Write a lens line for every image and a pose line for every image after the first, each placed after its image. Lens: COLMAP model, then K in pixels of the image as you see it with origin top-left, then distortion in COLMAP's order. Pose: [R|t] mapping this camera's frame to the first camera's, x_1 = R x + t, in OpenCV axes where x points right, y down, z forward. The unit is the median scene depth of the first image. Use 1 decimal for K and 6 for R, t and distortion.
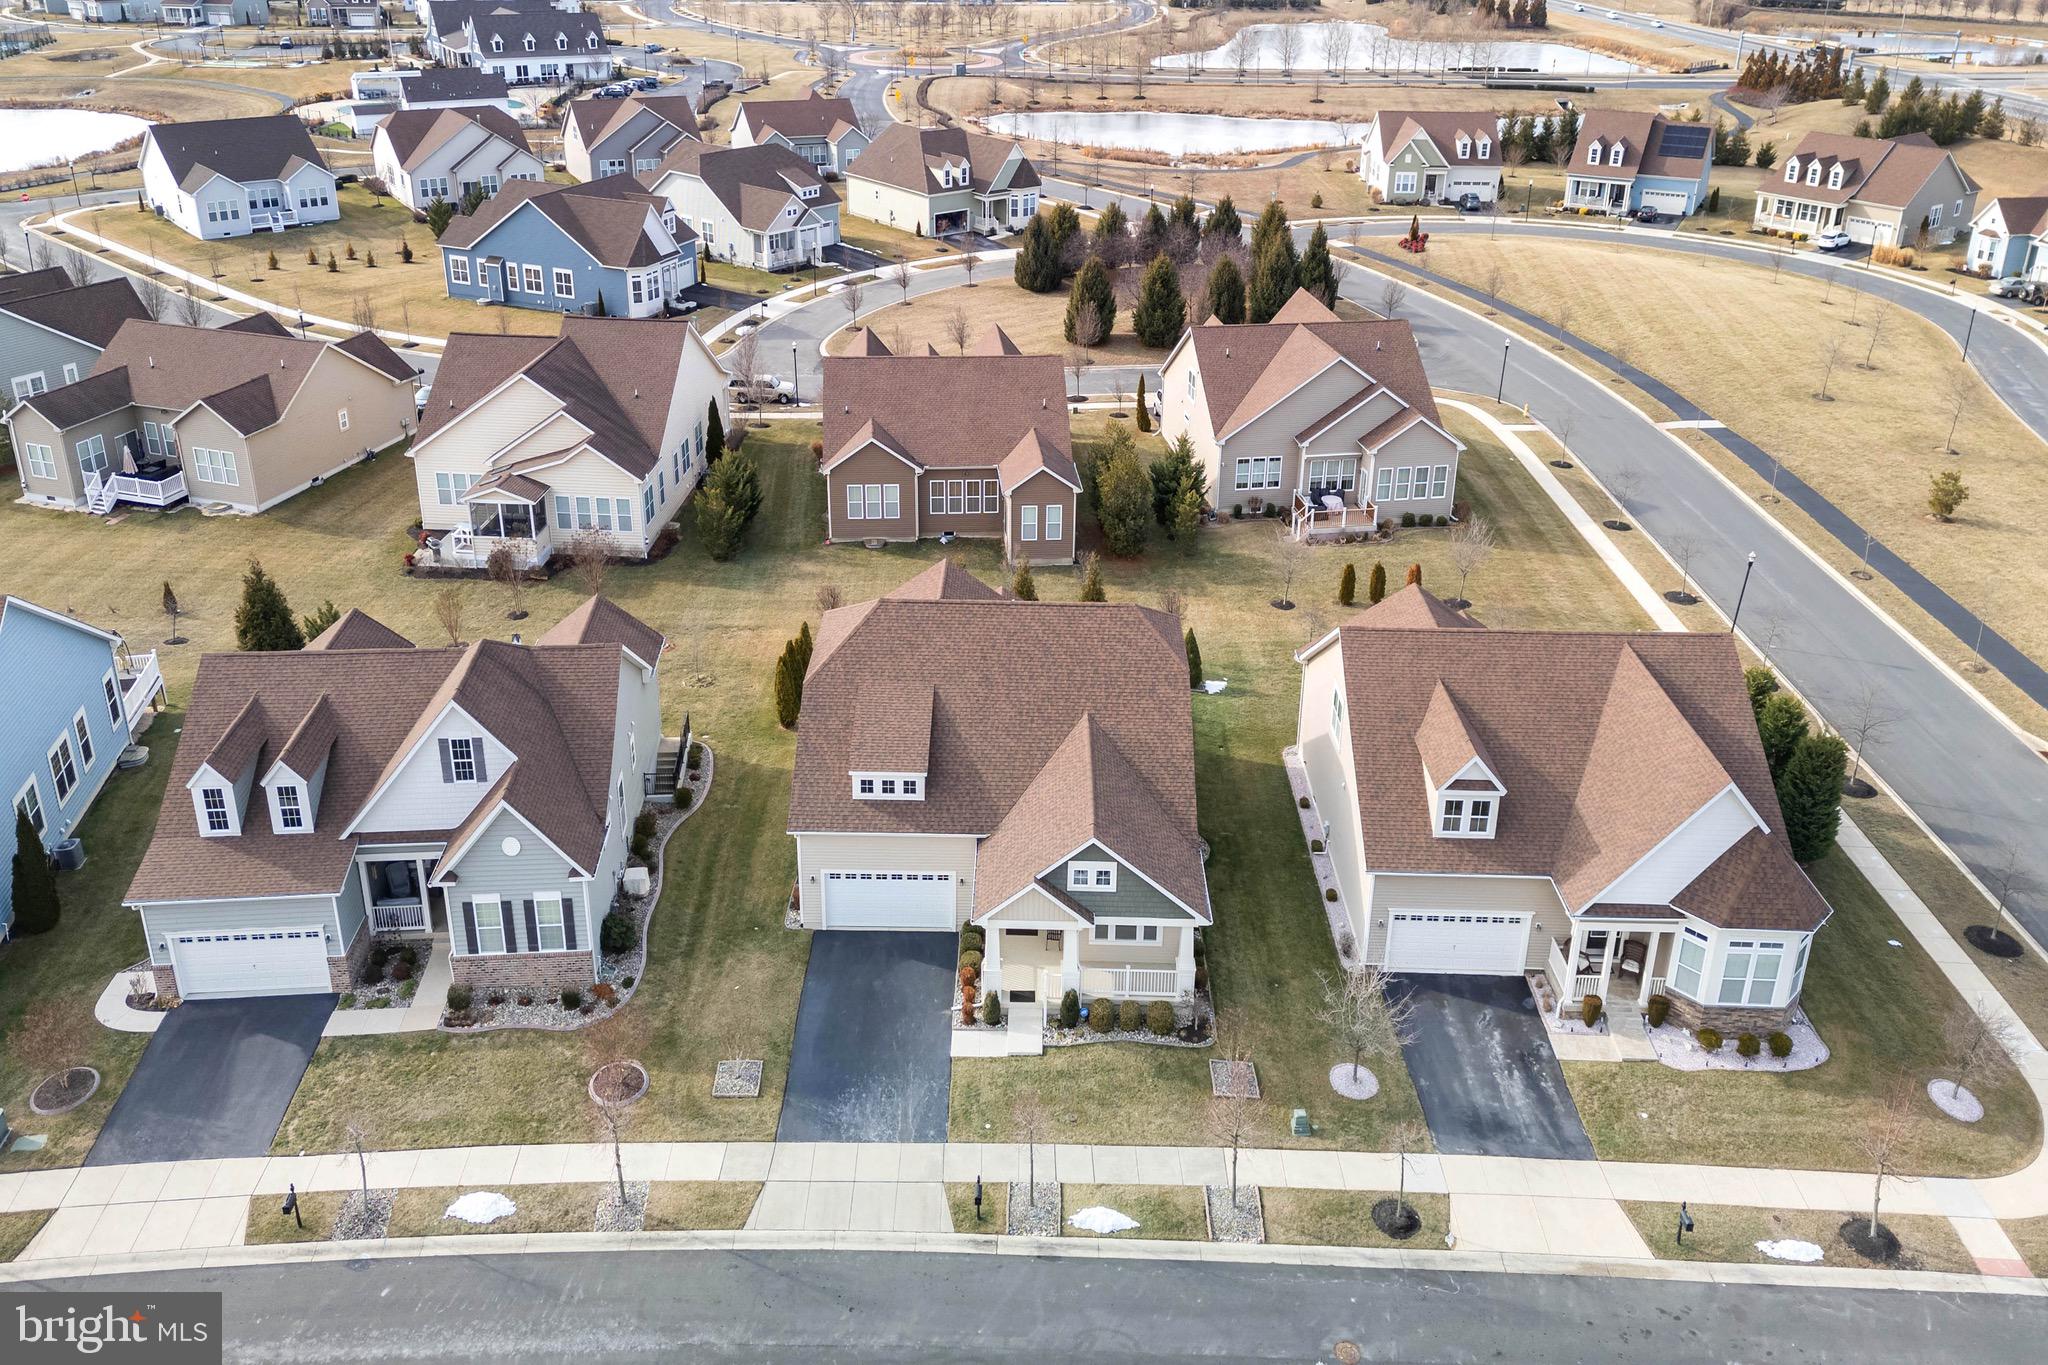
lens RADIAL K [[1567.2, 0, 1018.5], [0, 1567.2, 416.0], [0, 0, 1]] dist [0.046101, -0.004459]
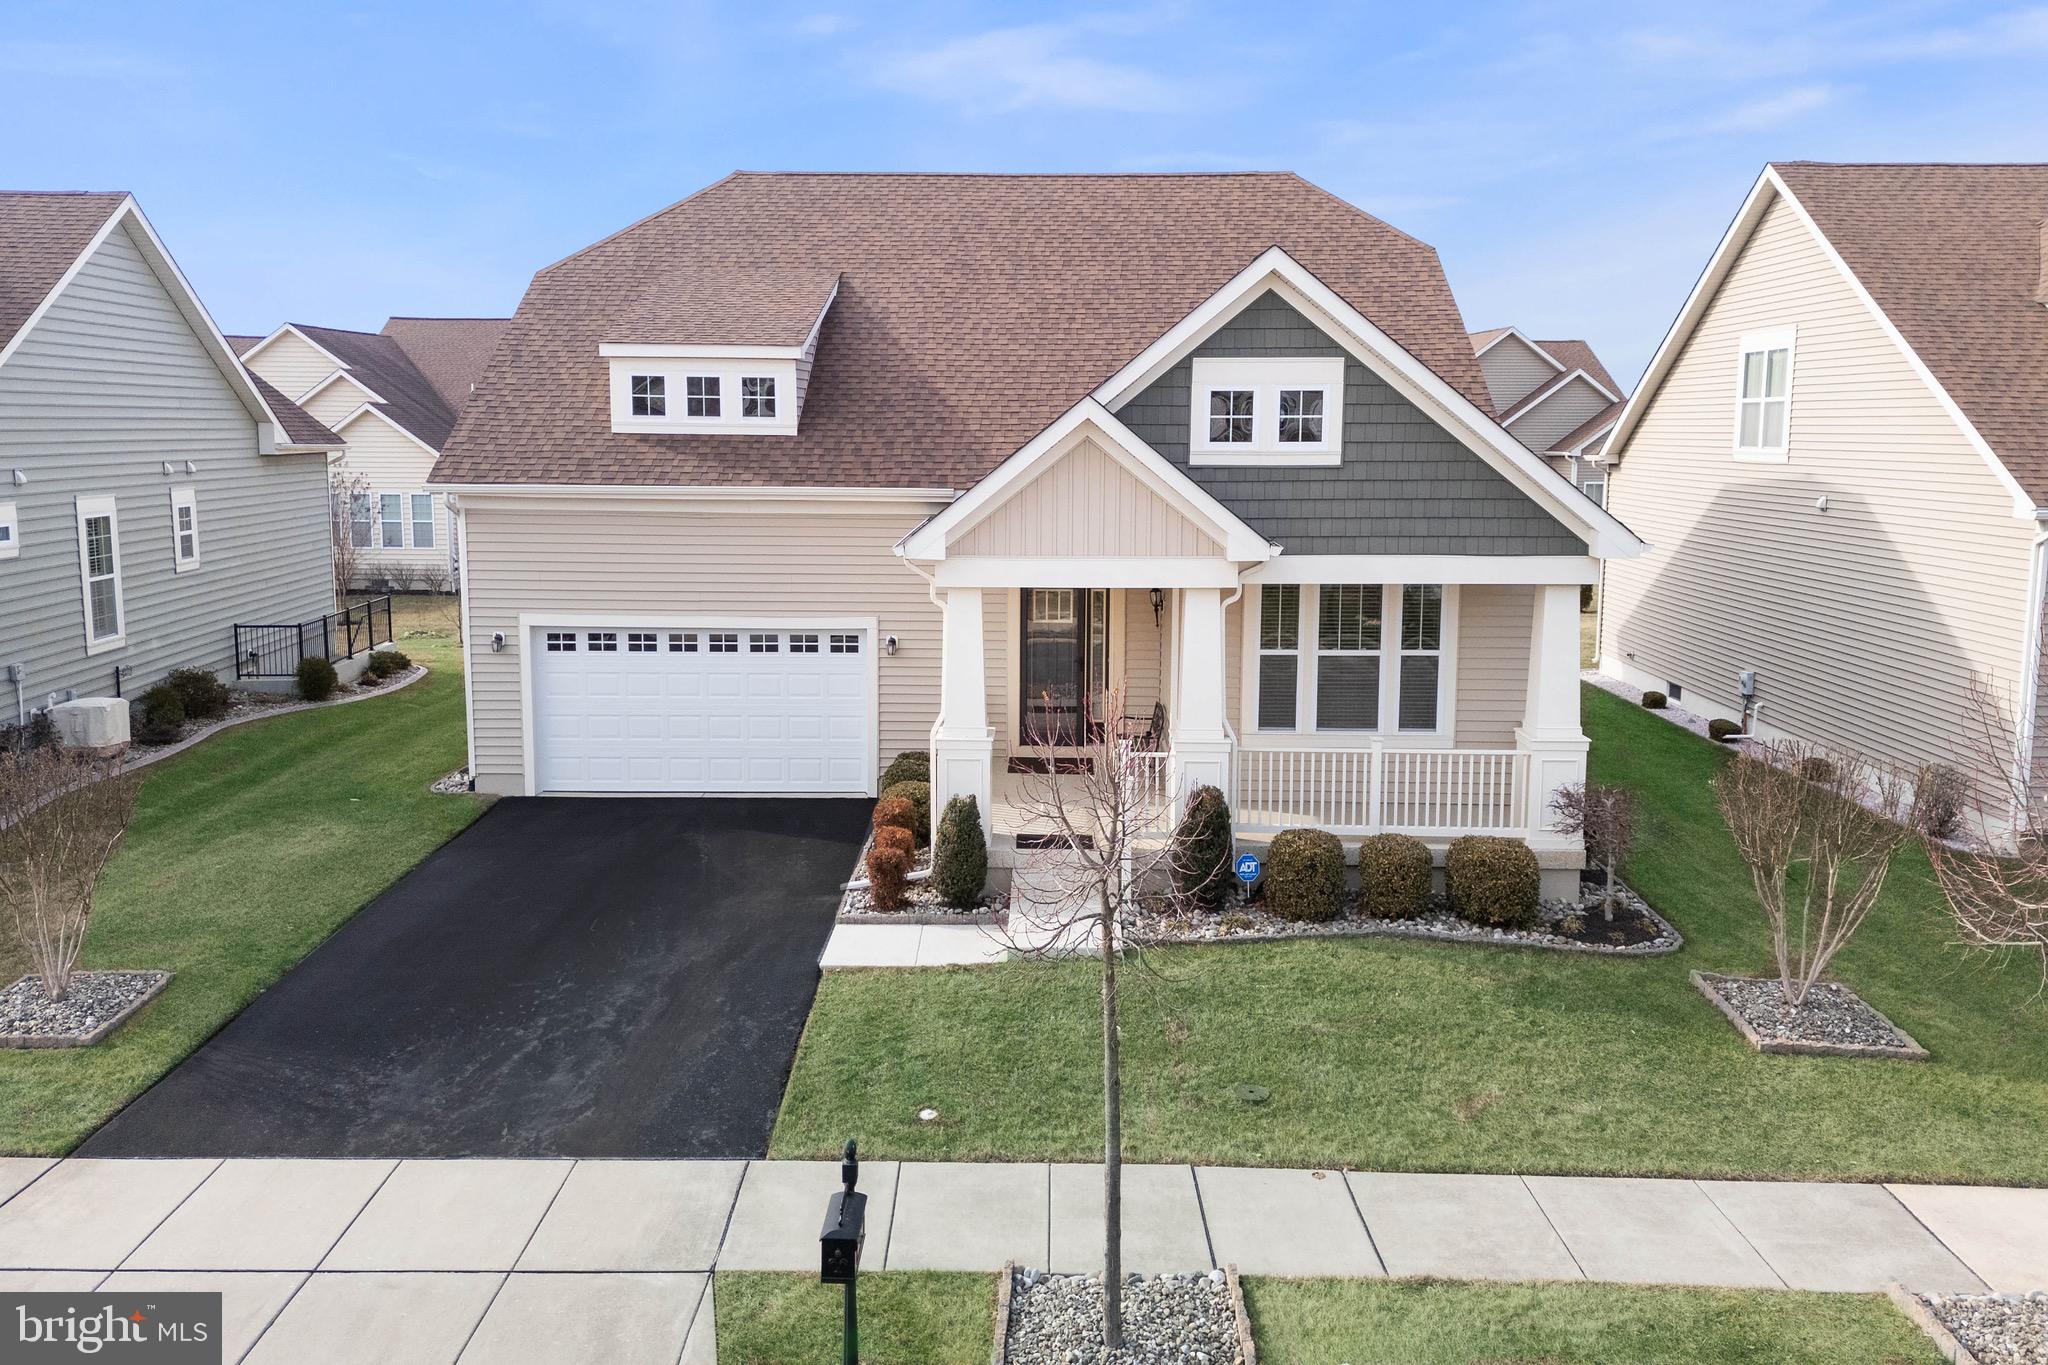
lens RADIAL K [[1525.5, 0, 1022.2], [0, 1525.5, 599.6], [0, 0, 1]] dist [0.005268, -0.000340]
pose [[0.999946, -0.005654, -0.008710, -0.001206], [0.003690, 0.977492, -0.210941, 0.377563], [0.009707, 0.210897, 0.977460, 0.665670]]
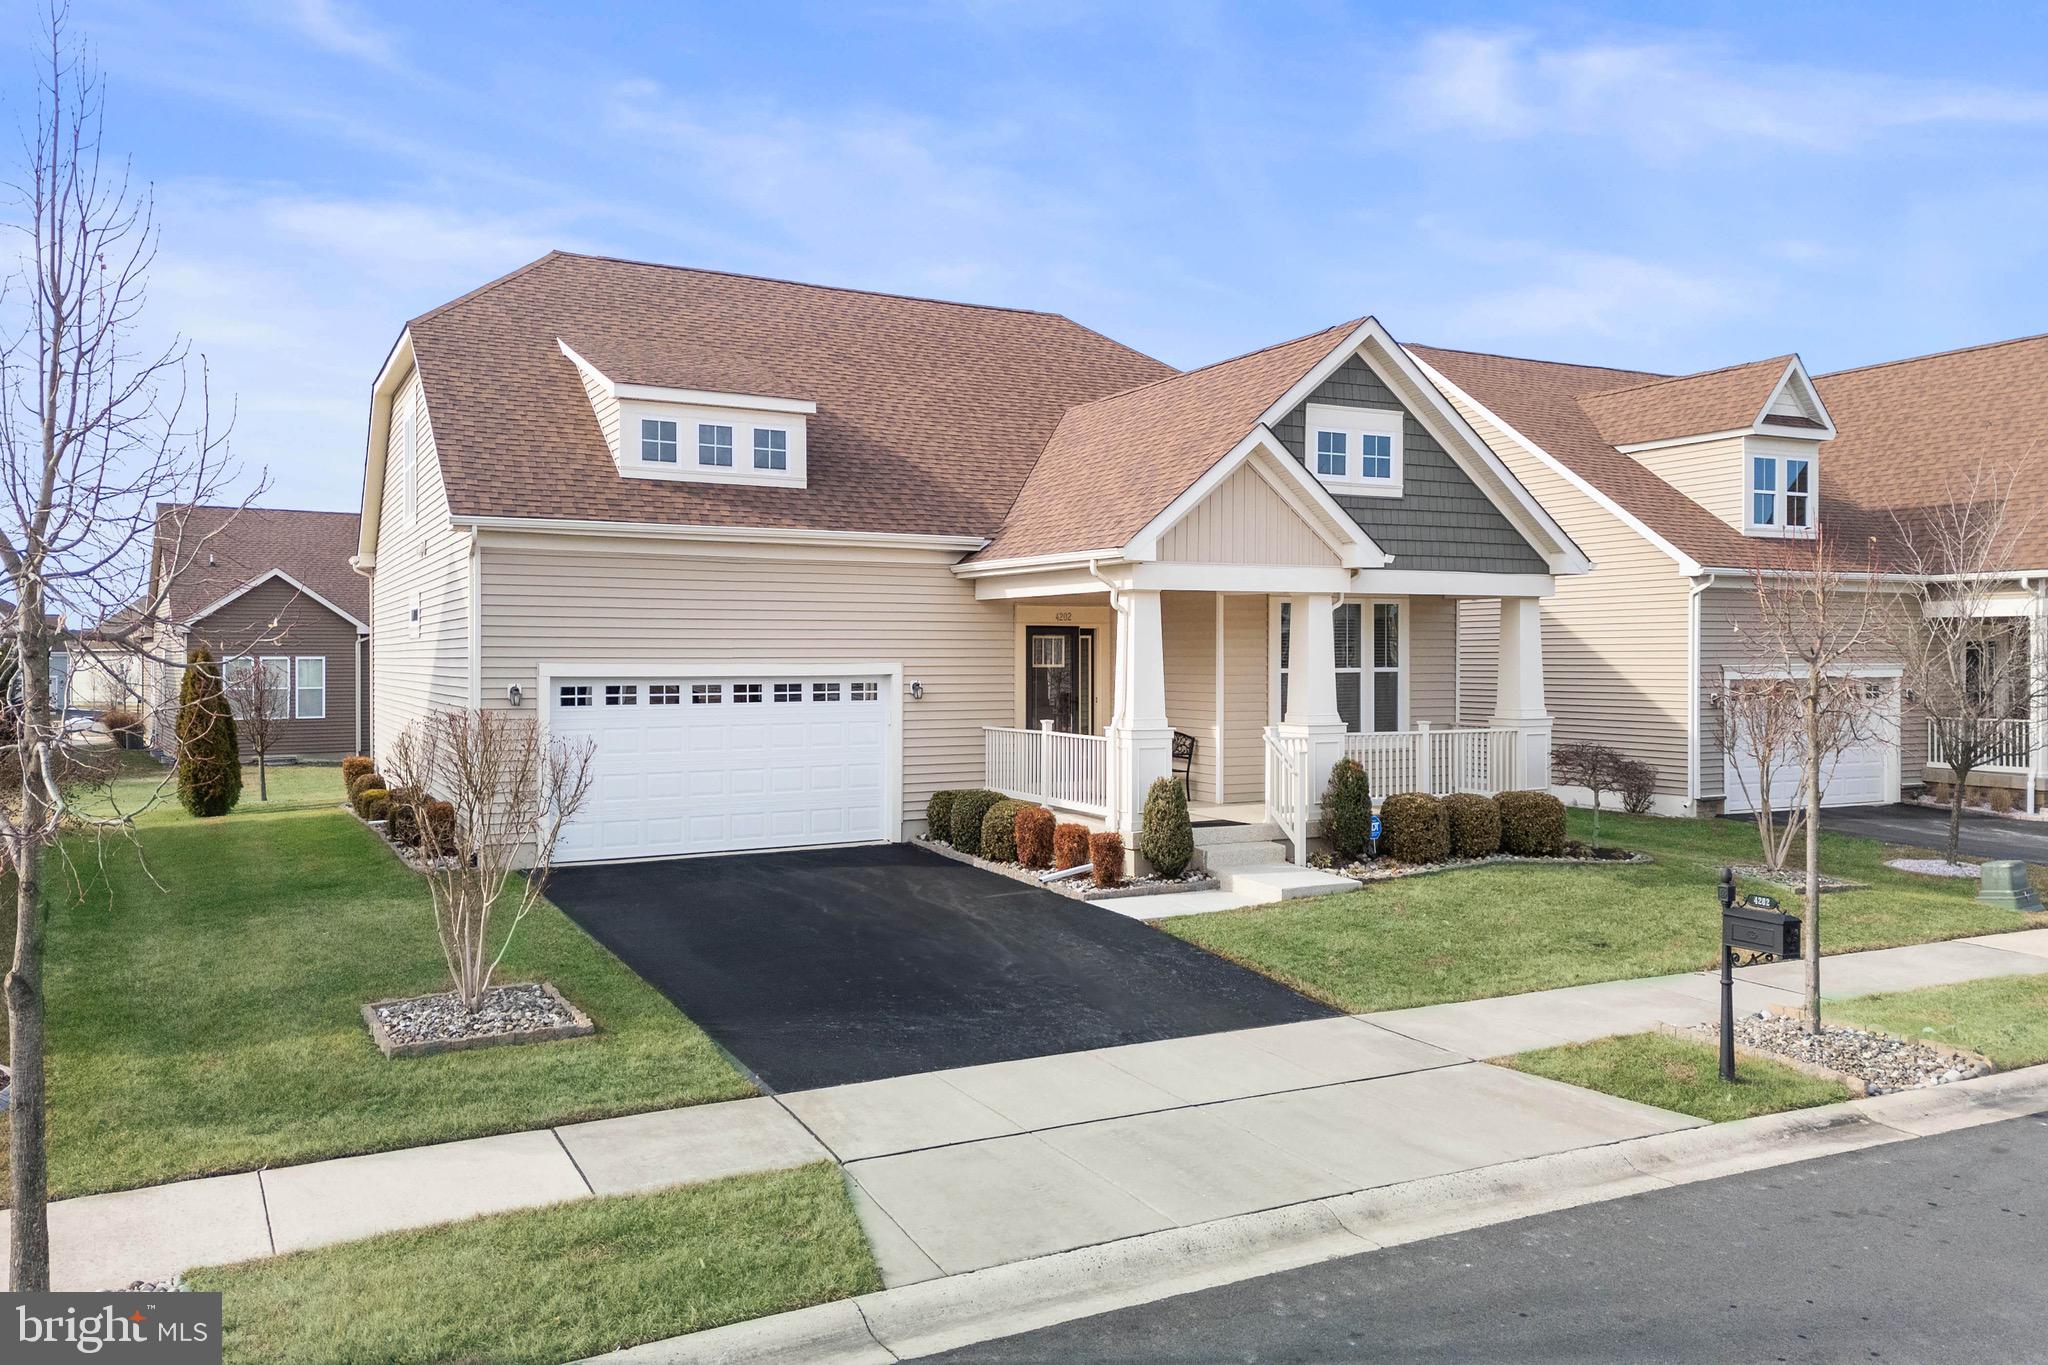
lens RADIAL K [[1511.9, 0, 1024.0], [0, 1511.9, 682.5], [0, 0, 1]] dist [0.003392, -0.000689]
pose [[0.882970, -0.020113, 0.468998, -0.197171], [0.160218, 0.952002, -0.260812, 0.413192], [-0.441242, 0.305431, 0.843812, 0.697140]]
